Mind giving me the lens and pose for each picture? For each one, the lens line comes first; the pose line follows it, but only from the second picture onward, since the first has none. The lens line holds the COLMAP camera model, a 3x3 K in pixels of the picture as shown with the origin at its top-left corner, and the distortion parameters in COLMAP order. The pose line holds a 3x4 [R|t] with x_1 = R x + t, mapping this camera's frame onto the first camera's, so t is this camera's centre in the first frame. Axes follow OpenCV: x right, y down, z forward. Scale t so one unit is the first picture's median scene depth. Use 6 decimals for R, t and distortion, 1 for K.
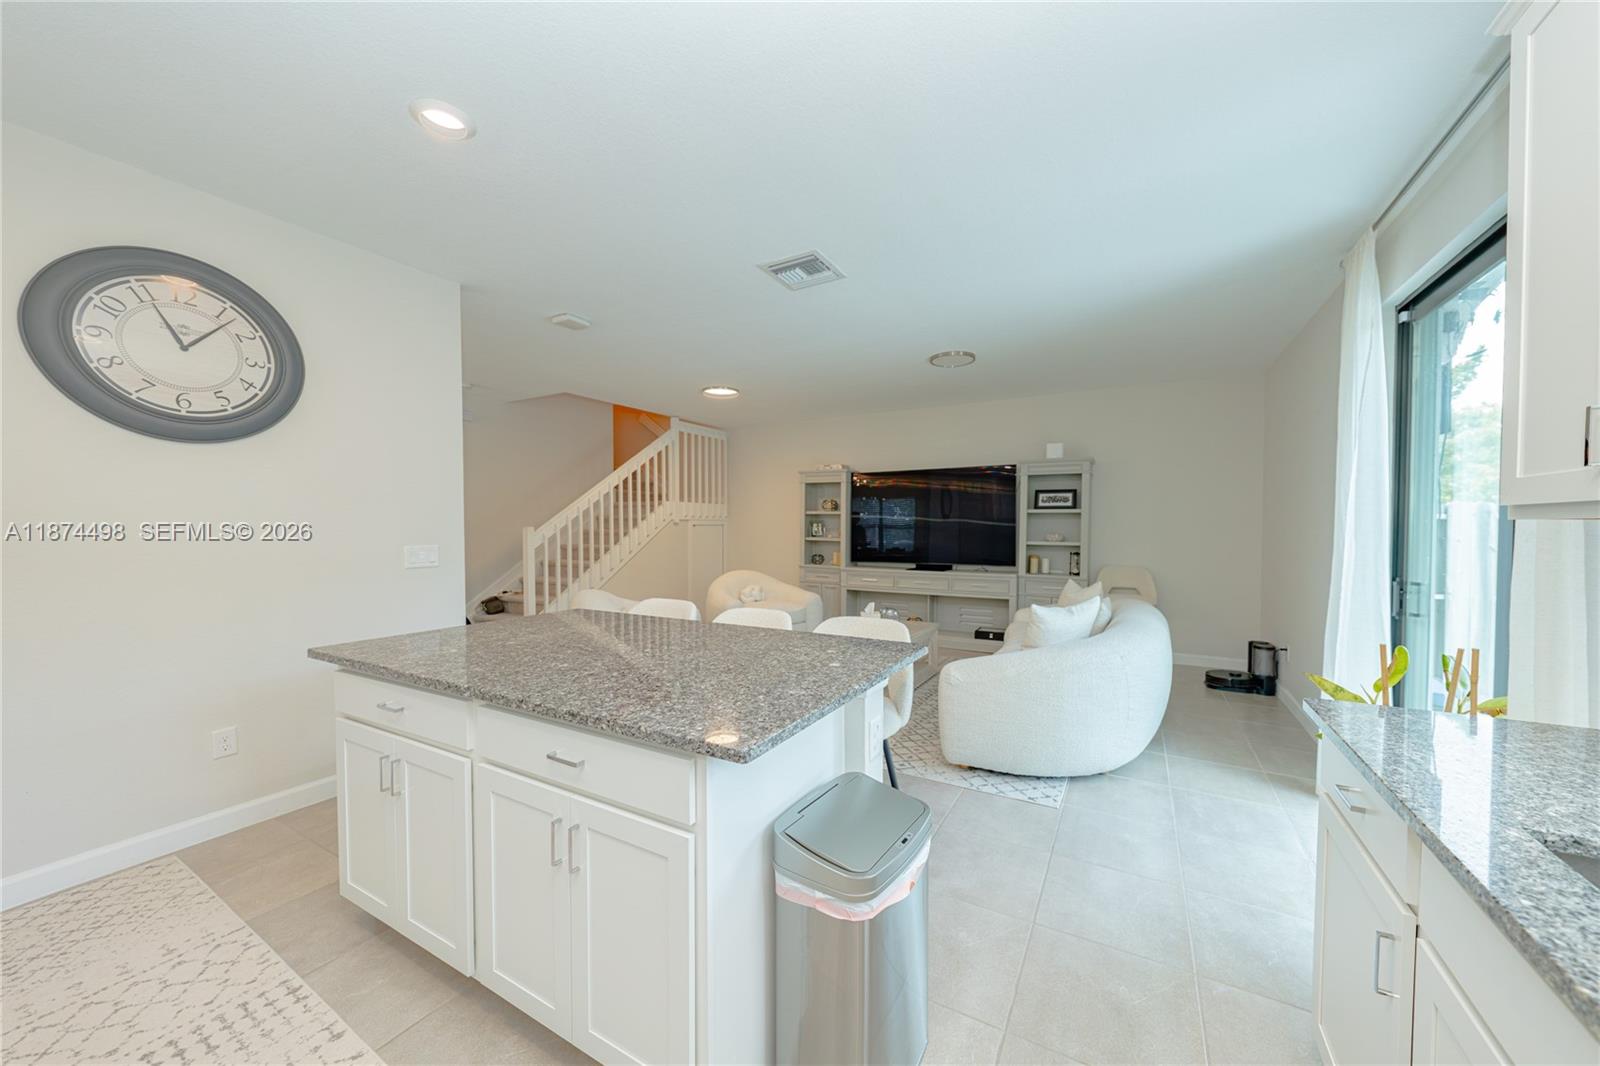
lens RADIAL K [[575.8, 0, 825.8], [0, 575.8, 531.6], [0, 0, 1]] dist [0.000507, 0.000013]
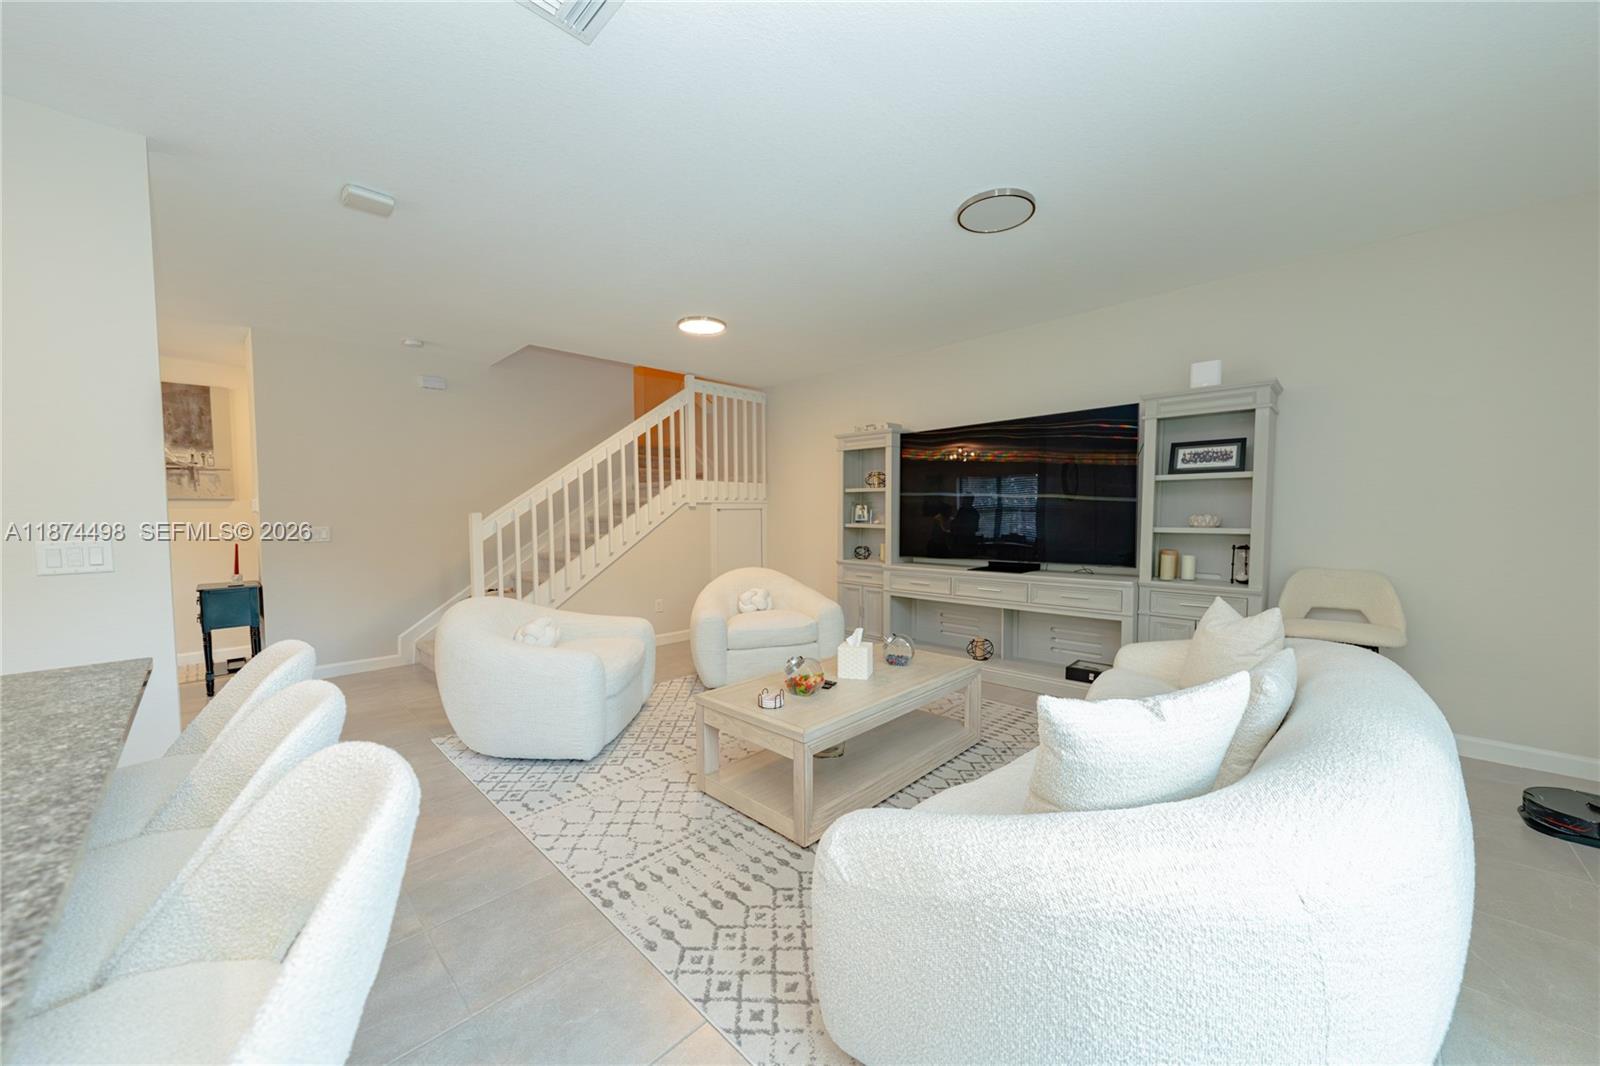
lens RADIAL K [[576.3, 0, 854.8], [0, 576.3, 539.8], [0, 0, 1]] dist [-0.000798, -0.000057]
pose [[0.973899, -0.001619, -0.226978, 0.171144], [0.010033, 0.999304, 0.035919, 0.004823], [0.226761, -0.037258, 0.973237, 0.317260]]
